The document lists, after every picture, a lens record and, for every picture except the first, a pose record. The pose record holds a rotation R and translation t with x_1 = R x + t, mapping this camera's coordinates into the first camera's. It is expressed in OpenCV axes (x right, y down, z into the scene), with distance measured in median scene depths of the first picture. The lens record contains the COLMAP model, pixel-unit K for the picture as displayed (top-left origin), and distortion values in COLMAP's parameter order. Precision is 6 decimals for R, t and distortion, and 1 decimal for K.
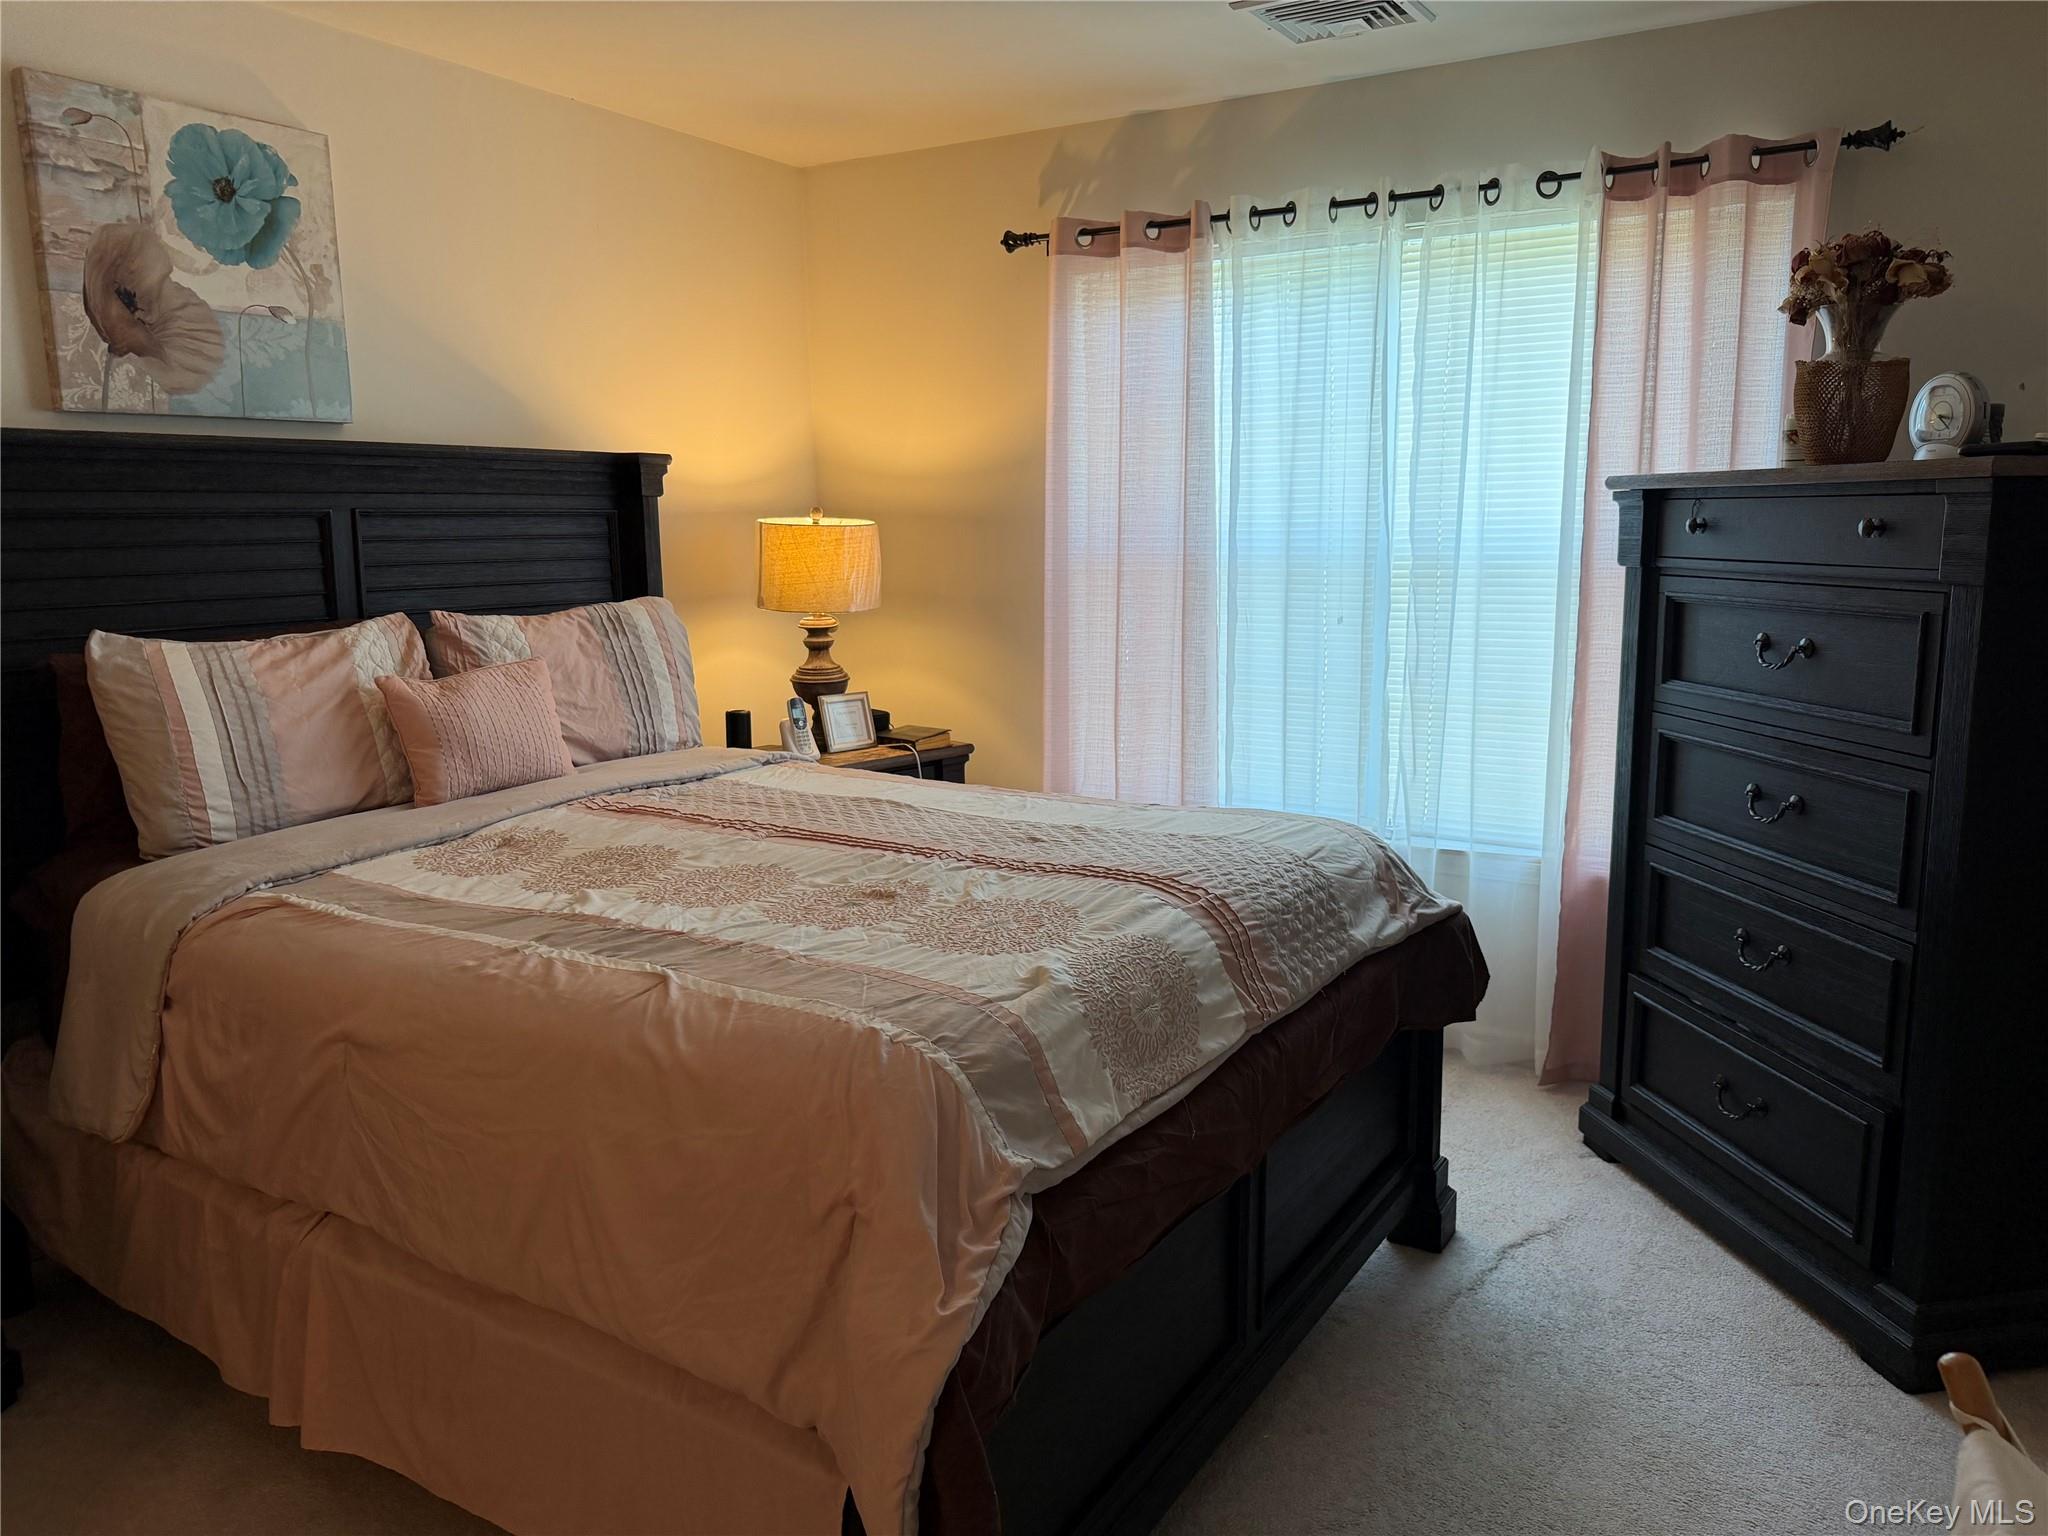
lens RADIAL K [[1500.6, 0, 1024.0], [0, 1500.6, 768.0], [0, 0, 1]] dist [0.071558, -0.110246]
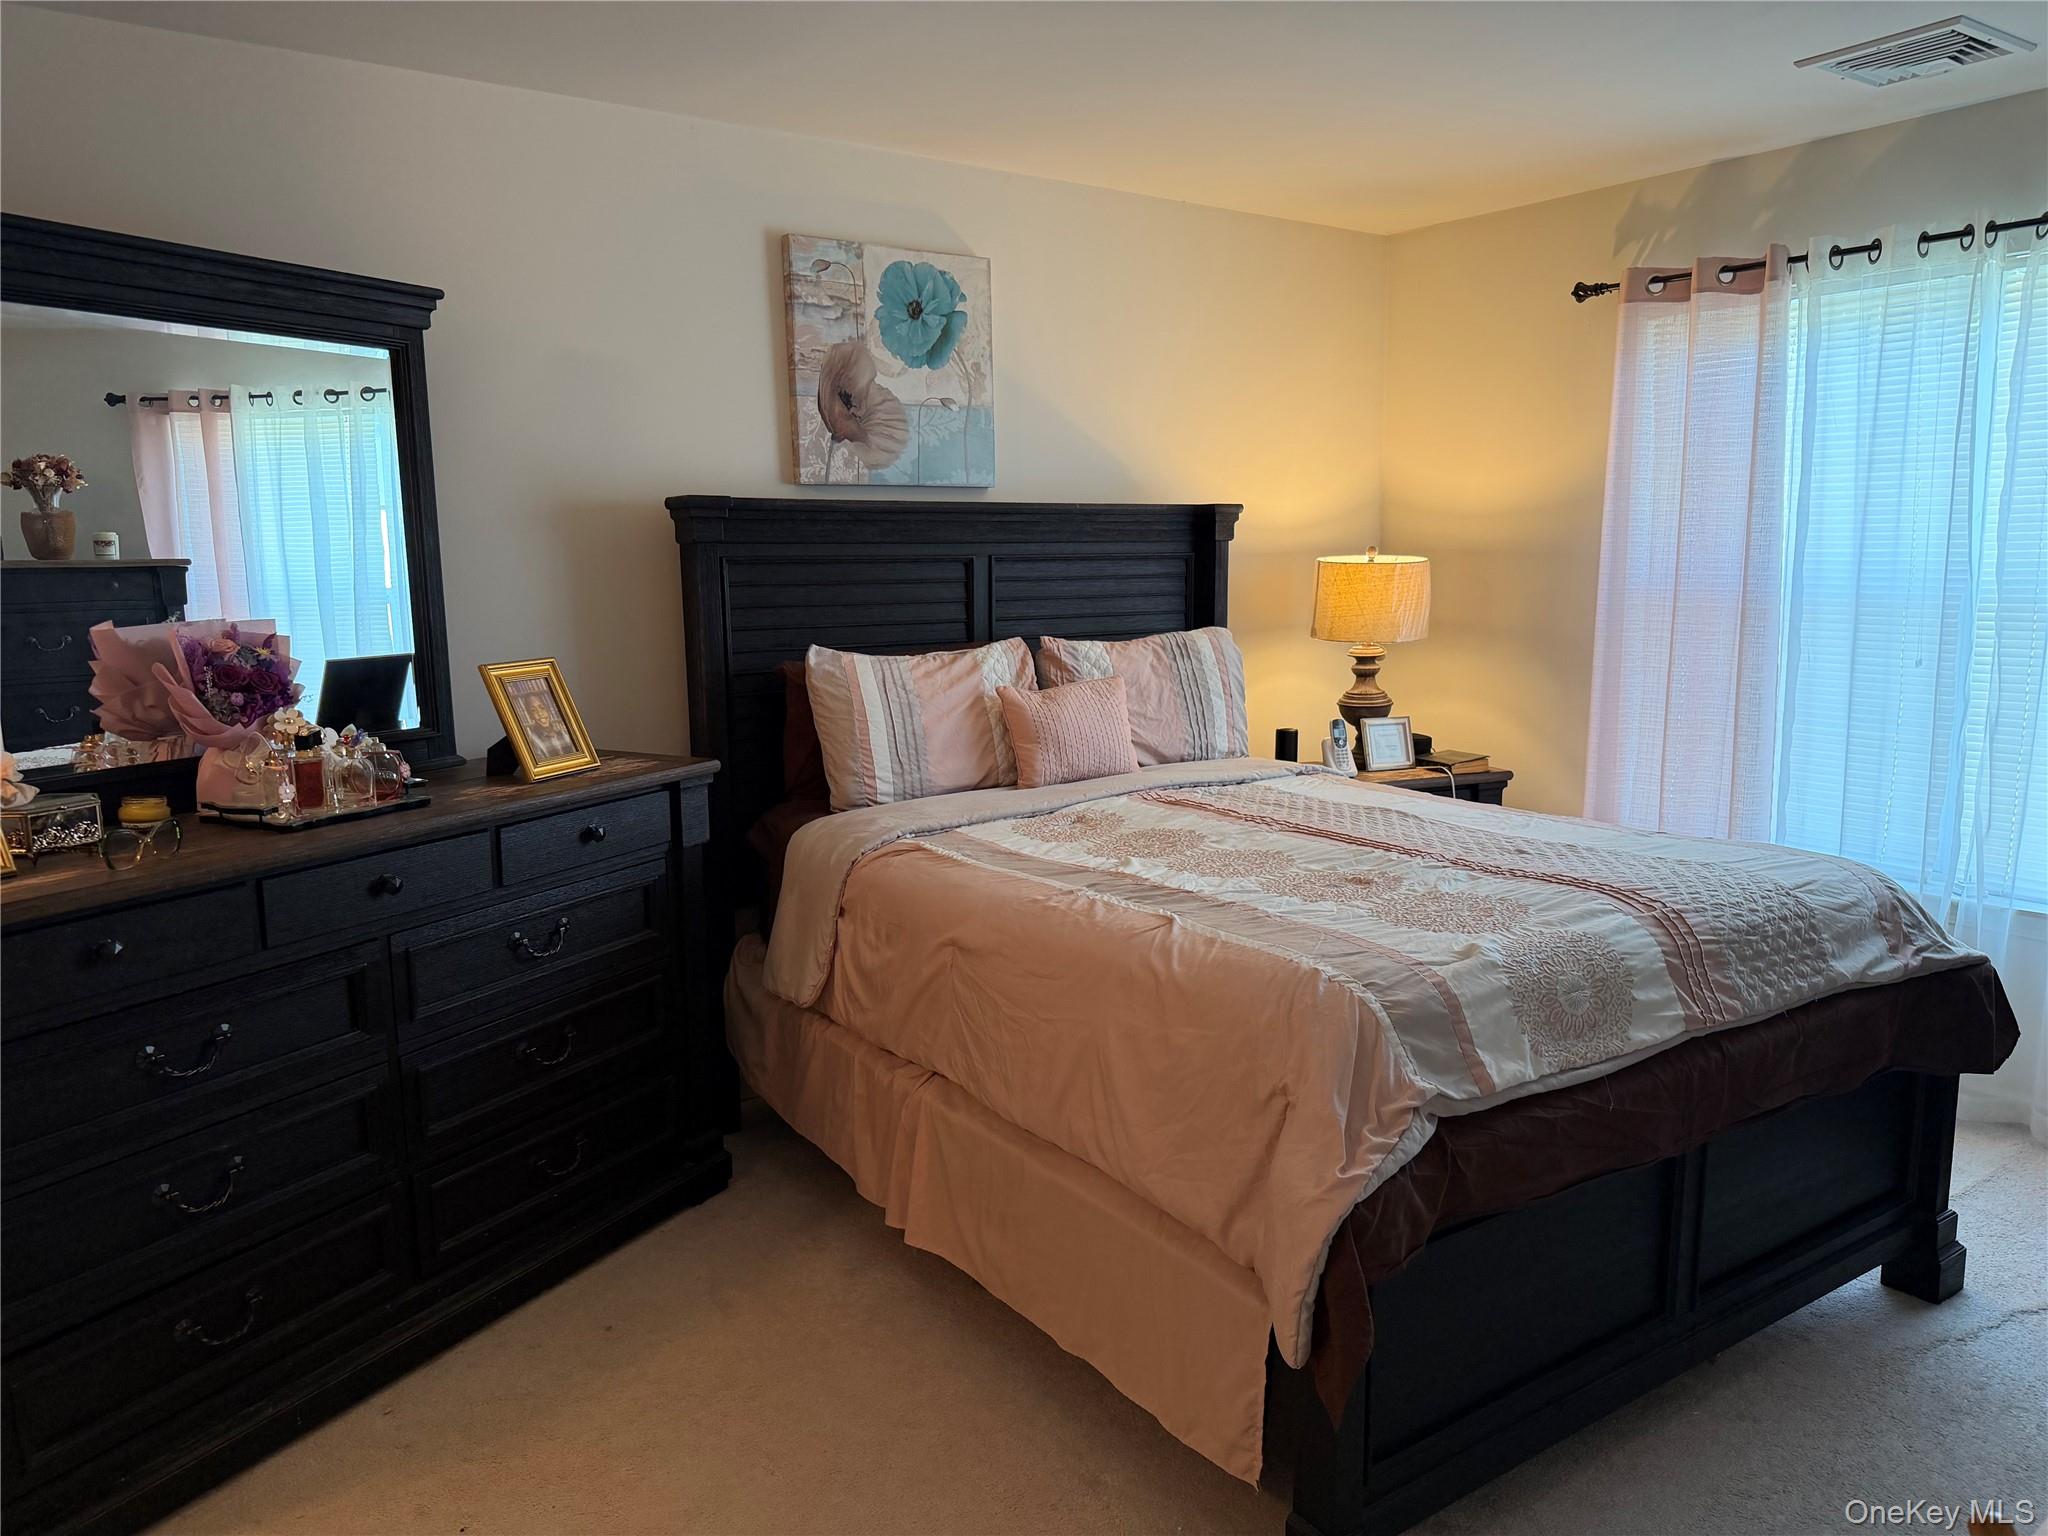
lens RADIAL K [[1456.8, 0, 1021.8], [0, 1456.8, 775.8], [0, 0, 1]] dist [0.172765, -0.171751]
pose [[0.922016, 0.061801, -0.382188, 0.081539], [-0.065777, 0.997831, 0.002666, 0.012542], [0.381524, 0.022681, 0.924081, -0.157294]]
